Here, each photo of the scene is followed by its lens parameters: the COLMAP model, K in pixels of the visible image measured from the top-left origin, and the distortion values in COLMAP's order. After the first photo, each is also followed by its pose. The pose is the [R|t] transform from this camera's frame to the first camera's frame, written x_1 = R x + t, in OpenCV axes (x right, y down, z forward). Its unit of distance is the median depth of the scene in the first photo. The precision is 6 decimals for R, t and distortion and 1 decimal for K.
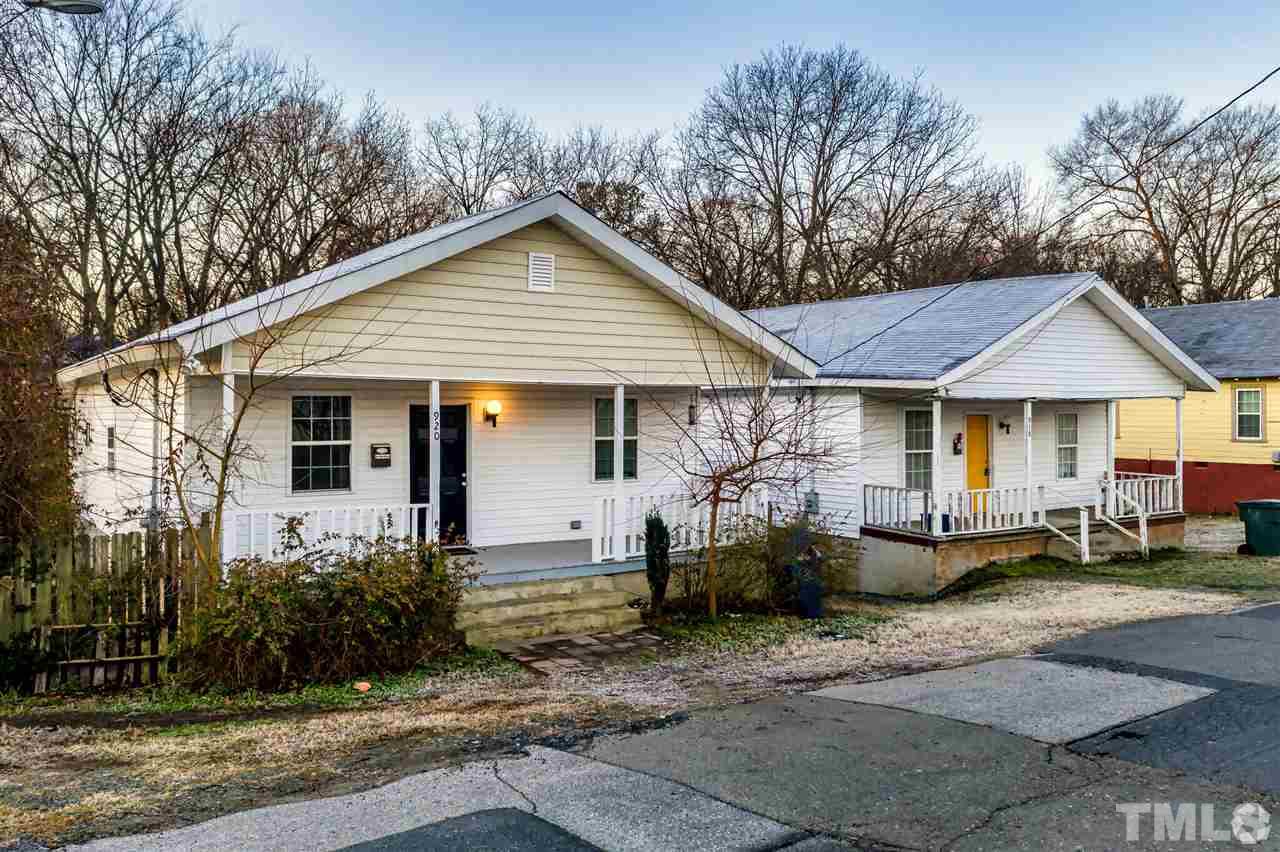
lens RADIAL K [[1061.3, 0, 639.8], [0, 1061.3, 419.6], [0, 0, 1]] dist [-0.013505, 0.029199]
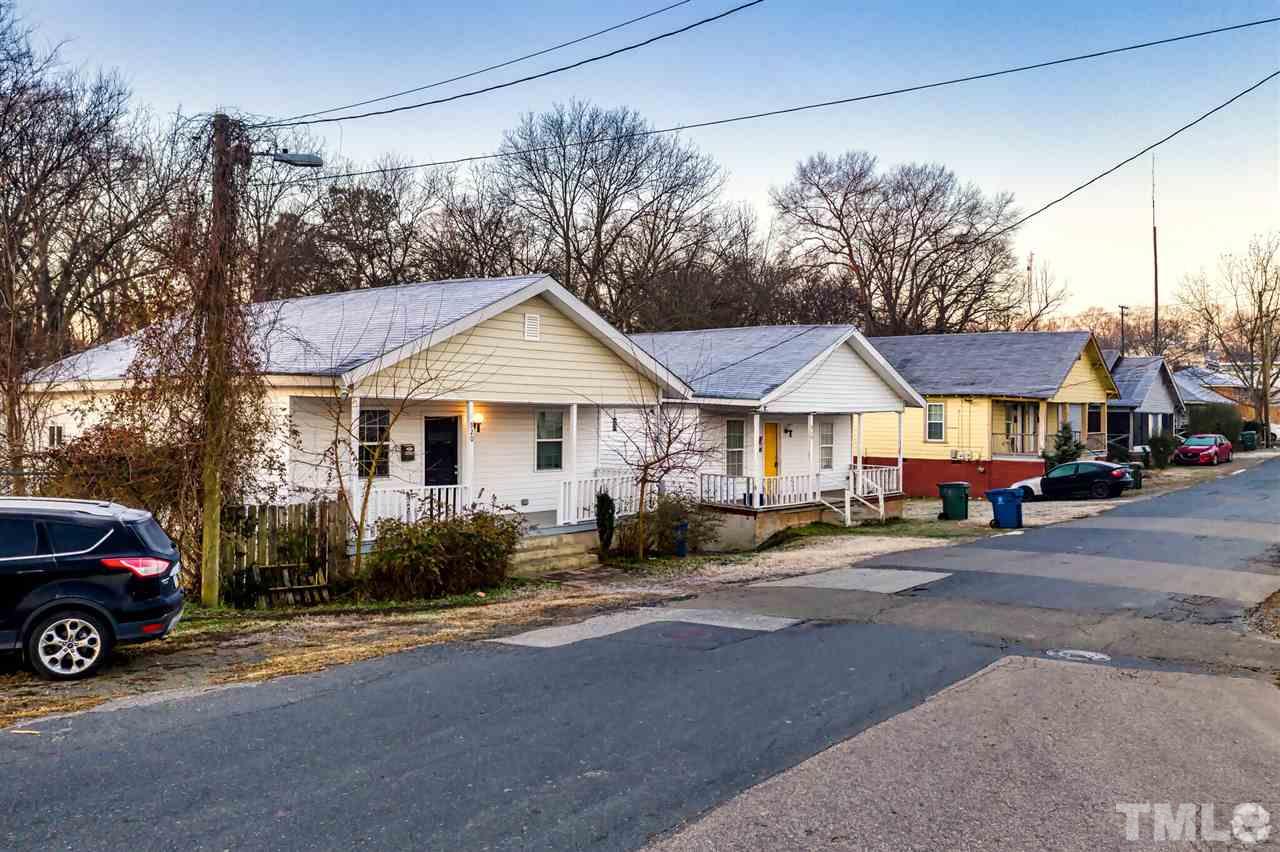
lens RADIAL K [[1061.3, 0, 639.2], [0, 1061.3, 428.3], [0, 0, 1]] dist [-0.013505, 0.029199]
pose [[0.963938, 0.003672, 0.266100, -0.239153], [-0.005492, 0.999966, 0.006097, -0.006168], [-0.266069, -0.007339, 0.963926, -0.320076]]
